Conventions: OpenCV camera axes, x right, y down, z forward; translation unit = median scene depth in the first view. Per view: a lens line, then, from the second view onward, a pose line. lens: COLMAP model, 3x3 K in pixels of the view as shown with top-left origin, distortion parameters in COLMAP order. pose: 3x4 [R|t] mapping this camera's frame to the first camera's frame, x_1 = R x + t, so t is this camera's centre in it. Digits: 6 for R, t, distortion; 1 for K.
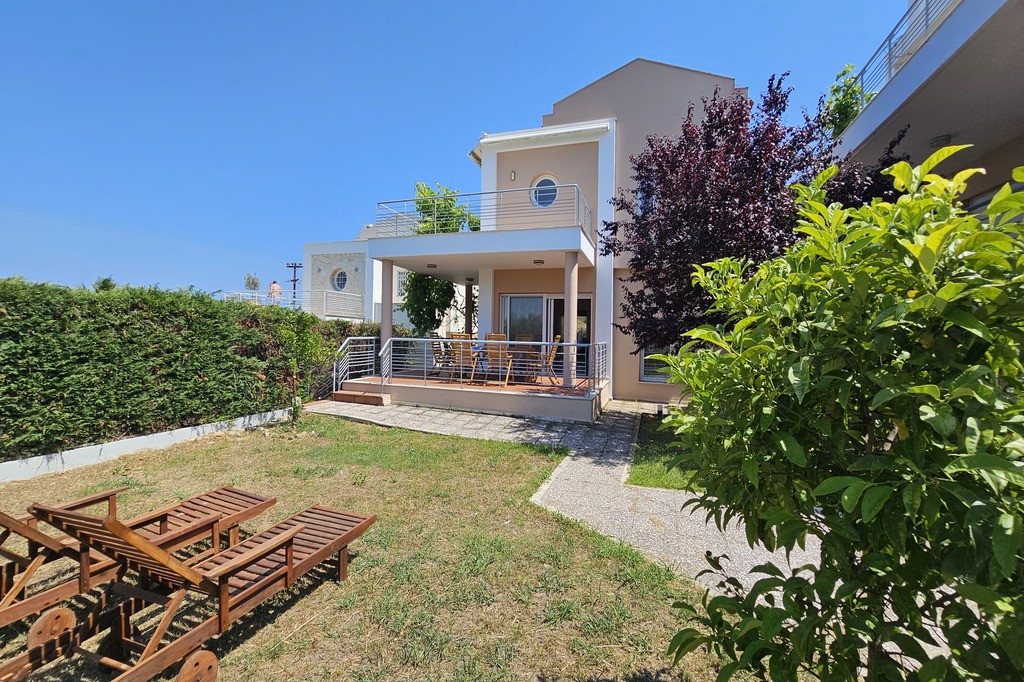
lens RADIAL K [[423.0, 0, 512.9], [0, 423.0, 316.2], [0, 0, 1]] dist [0.001881, 0.000495]
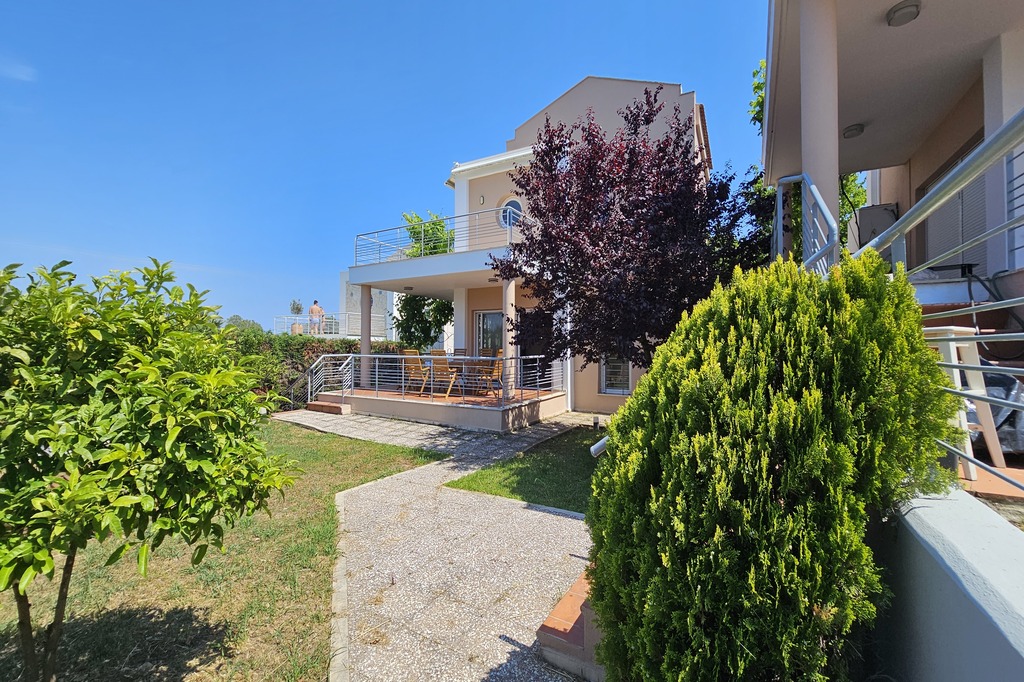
lens RADIAL K [[419.6, 0, 514.4], [0, 419.6, 344.5], [0, 0, 1]] dist [-0.002842, -0.000154]
pose [[0.981232, -0.022033, -0.191568, 0.294660], [0.029443, 0.998921, 0.035920, -0.004785], [0.190570, -0.040886, 0.980822, -0.016813]]
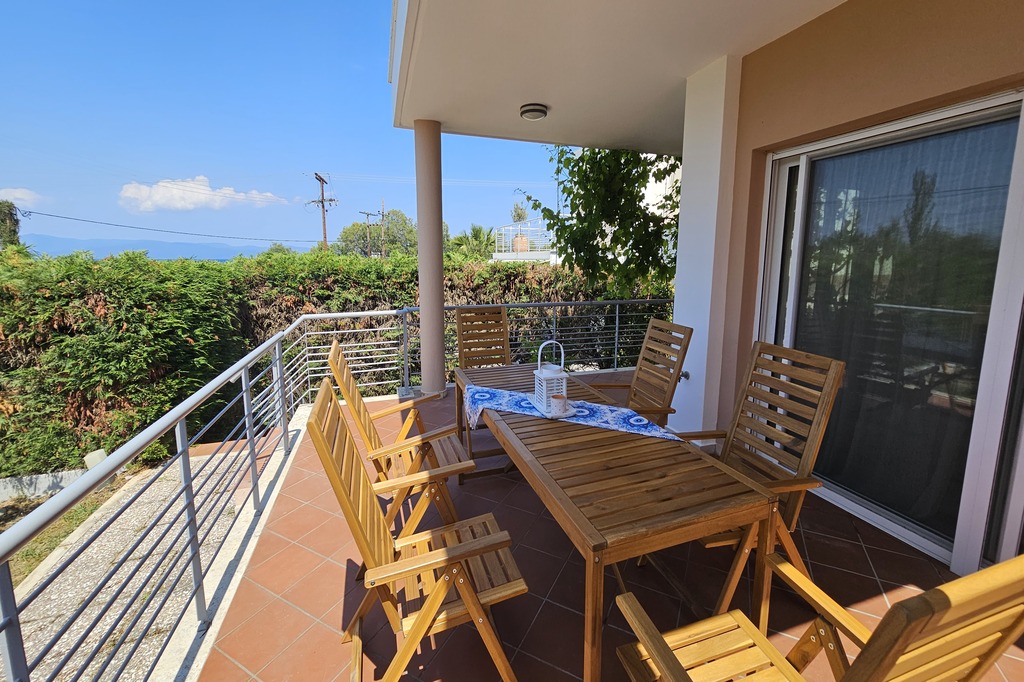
lens RADIAL K [[423.0, 0, 512.9], [0, 423.0, 316.2], [0, 0, 1]] dist [0.001881, 0.000495]
pose [[0.590753, 0.087411, -0.802104, 0.096703], [0.050049, 0.988230, 0.144556, -0.002932], [0.805299, -0.125541, 0.579425, 0.797387]]
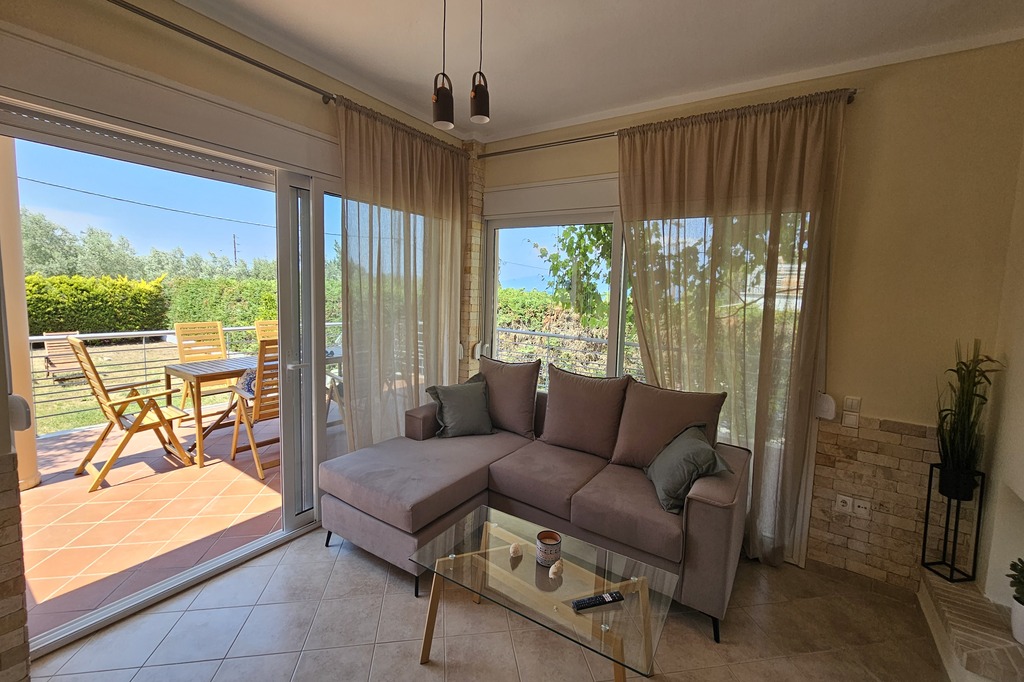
lens RADIAL K [[418.4, 0, 515.2], [0, 418.4, 334.1], [0, 0, 1]] dist [-0.003895, 0.000770]
pose [[-0.270731, 0.068183, -0.960237, 0.289465], [-0.001704, 0.997453, 0.071306, 0.016839], [0.962654, 0.020941, -0.269925, 1.249450]]
